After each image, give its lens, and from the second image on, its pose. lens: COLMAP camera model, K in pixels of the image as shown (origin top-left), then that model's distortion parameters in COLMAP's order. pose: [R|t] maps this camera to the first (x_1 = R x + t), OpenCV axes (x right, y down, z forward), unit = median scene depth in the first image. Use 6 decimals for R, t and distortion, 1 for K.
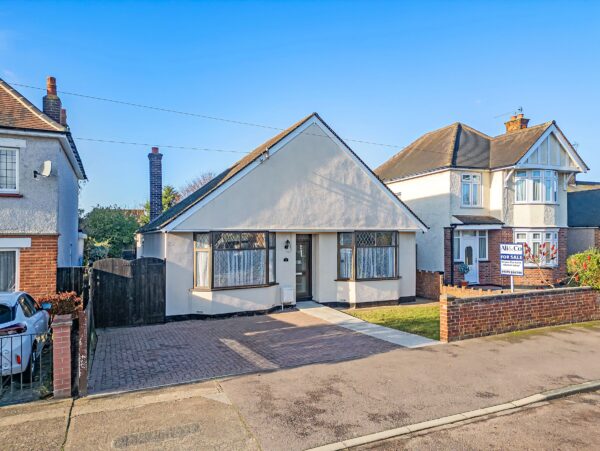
lens RADIAL K [[426.2, 0, 302.6], [0, 426.2, 229.8], [0, 0, 1]] dist [0.048726, -0.022887]
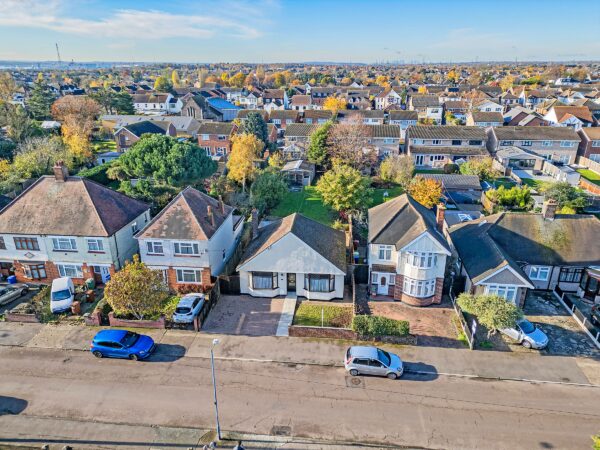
lens RADIAL K [[426.2, 0, 296.0], [0, 426.2, 218.4], [0, 0, 1]] dist [0.048726, -0.022887]
pose [[0.862267, 0.177423, -0.474360, 1.333138], [0.007095, 0.932305, 0.361604, -1.351645], [0.506405, -0.315164, 0.802637, -1.050189]]
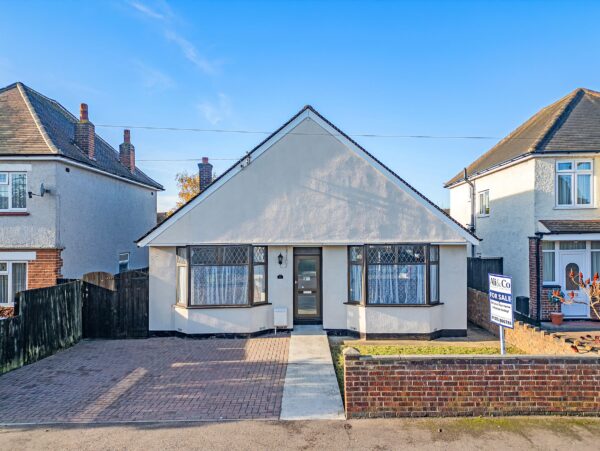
lens RADIAL K [[426.2, 0, 297.5], [0, 426.2, 229.1], [0, 0, 1]] dist [0.048726, -0.022887]
pose [[0.907000, -0.004155, -0.421110, 0.394837], [0.006537, 0.999970, 0.004211, -0.034403], [0.421080, -0.006572, 0.907000, 0.238204]]
